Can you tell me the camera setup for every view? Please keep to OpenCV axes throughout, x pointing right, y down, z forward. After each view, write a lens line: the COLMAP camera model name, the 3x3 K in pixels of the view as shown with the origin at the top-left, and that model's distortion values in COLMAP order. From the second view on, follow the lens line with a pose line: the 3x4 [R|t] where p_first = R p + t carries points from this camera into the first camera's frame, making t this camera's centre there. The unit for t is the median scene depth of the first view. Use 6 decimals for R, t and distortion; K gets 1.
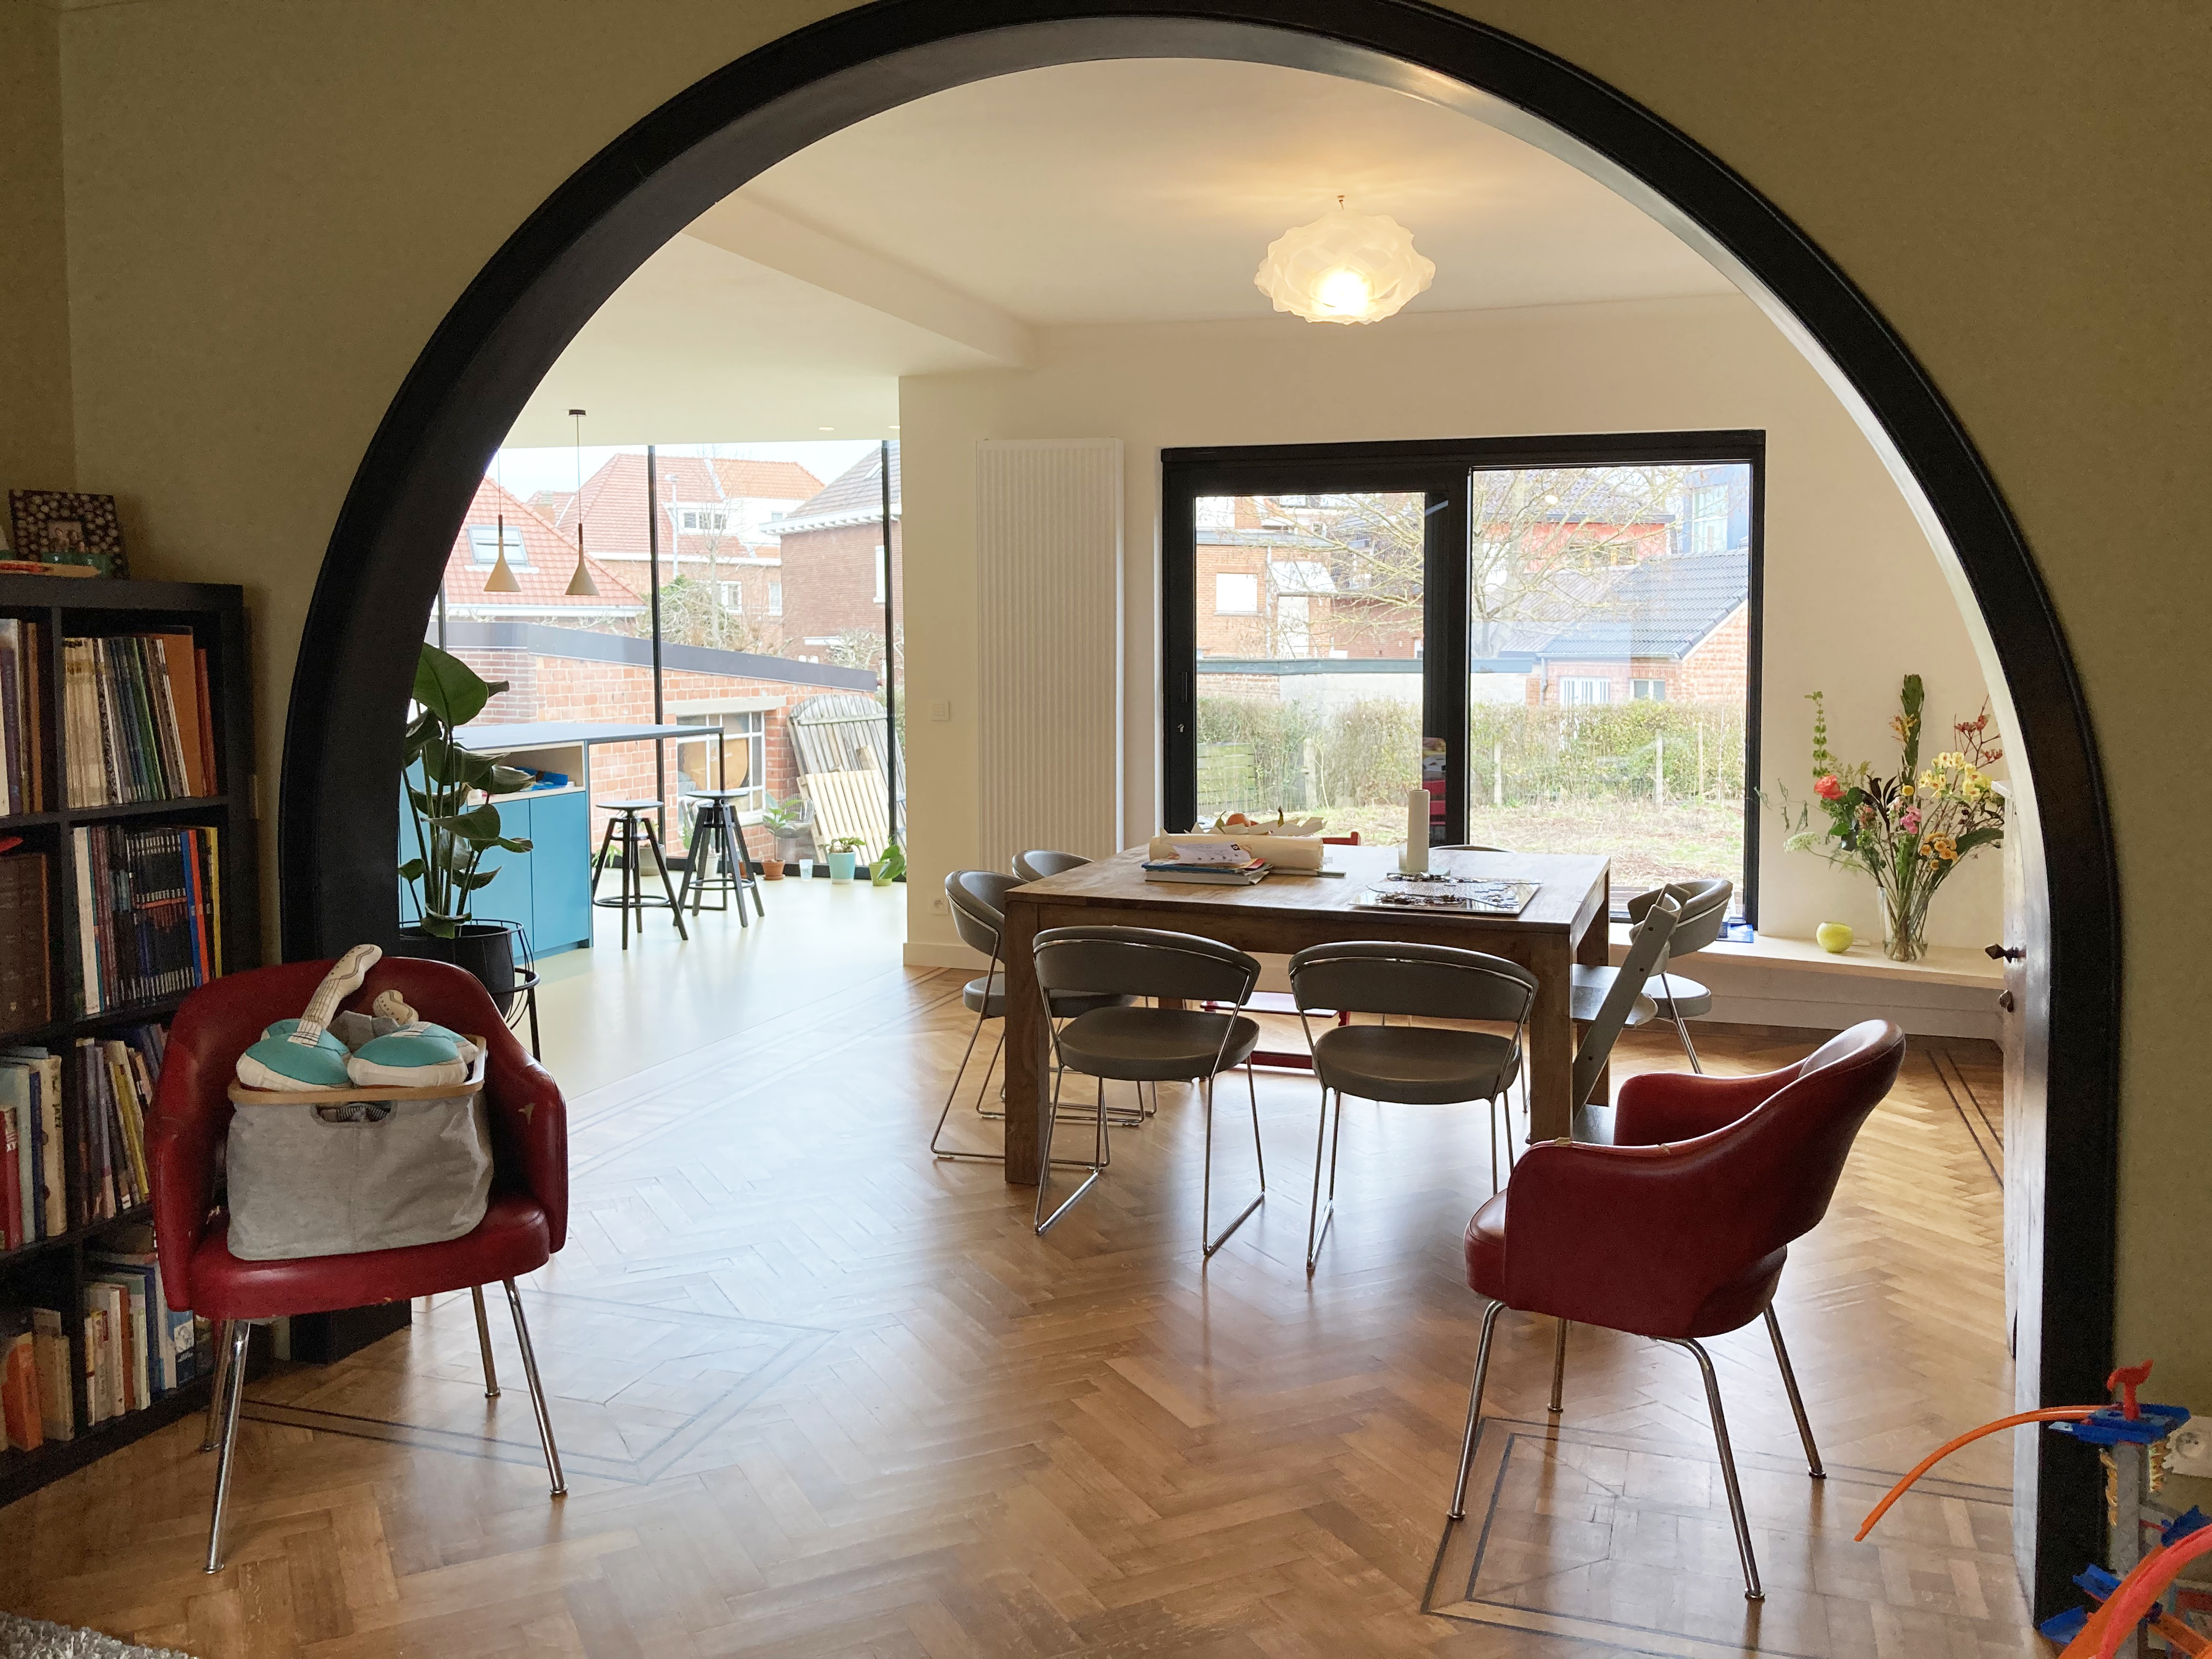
lens RADIAL K [[1866.9, 0, 1107.0], [0, 1866.9, 816.7], [0, 0, 1]] dist [-0.000279, -0.047807]
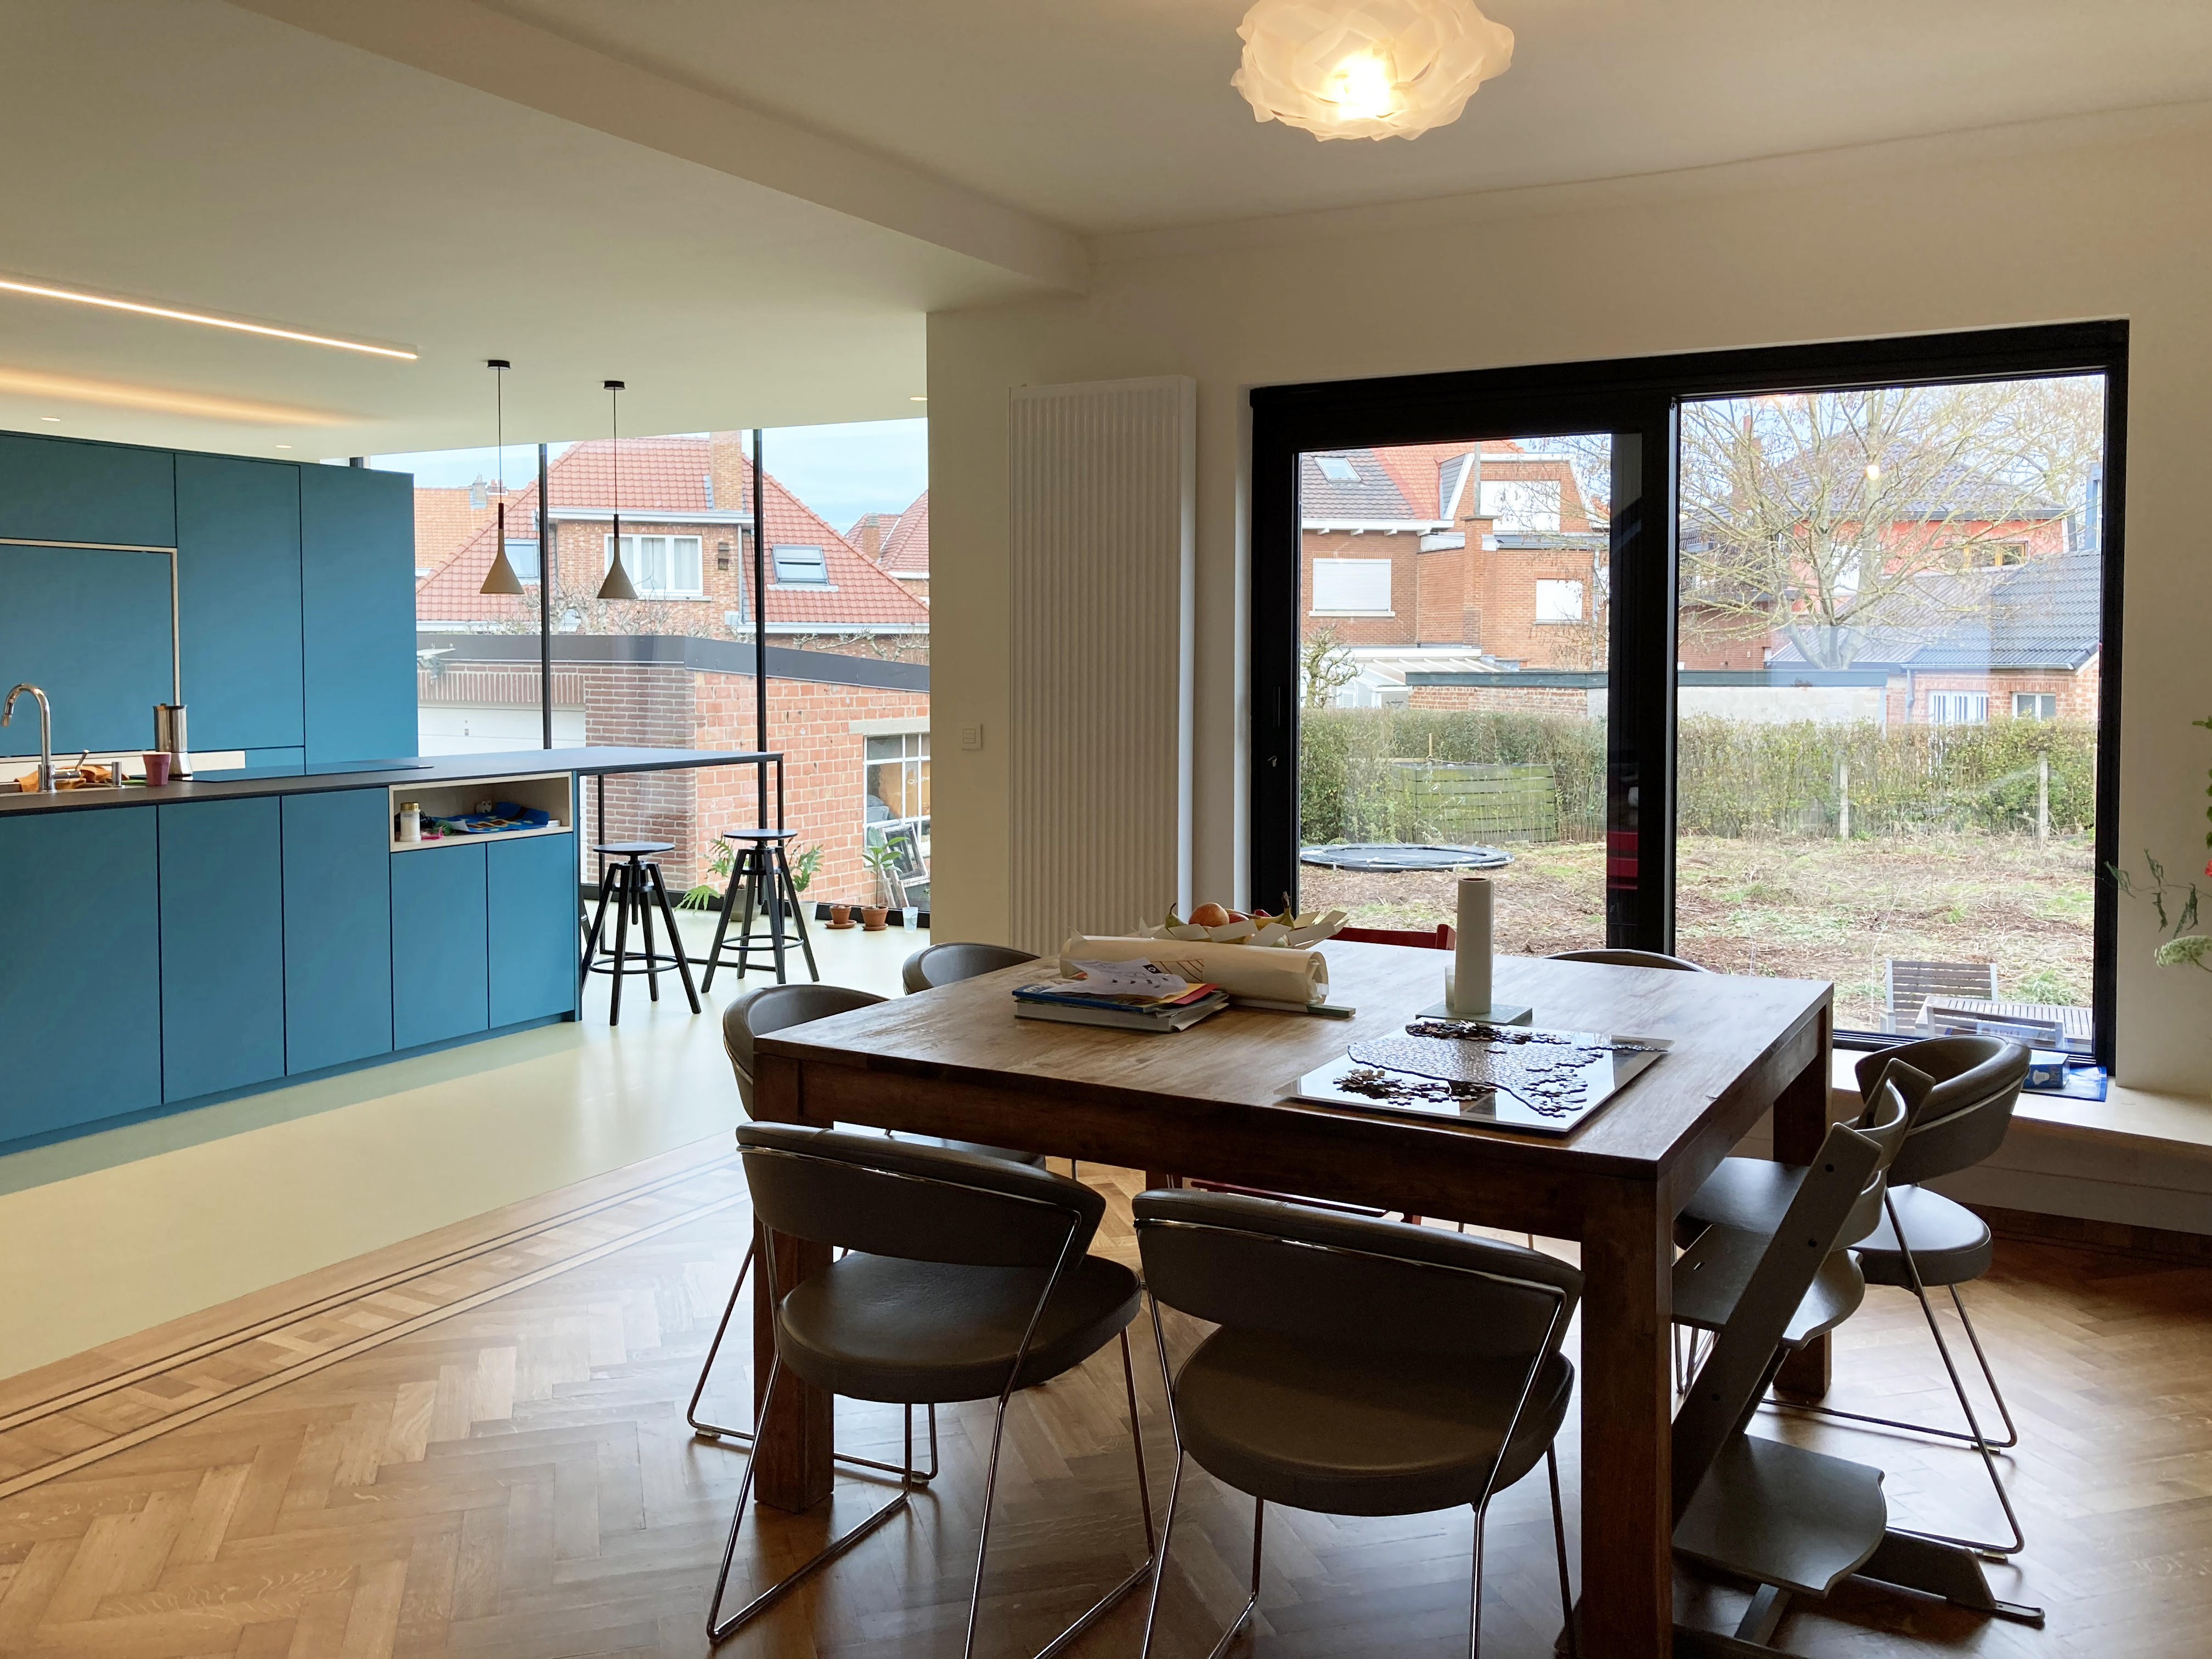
lens RADIAL K [[1866.9, 0, 1016.9], [0, 1866.9, 789.0], [0, 0, 1]] dist [-0.000279, -0.047807]
pose [[0.974923, 0.009253, -0.222350, 0.088841], [-0.014329, 0.999672, -0.021228, -0.016052], [0.222080, 0.023882, 0.974736, 0.211045]]
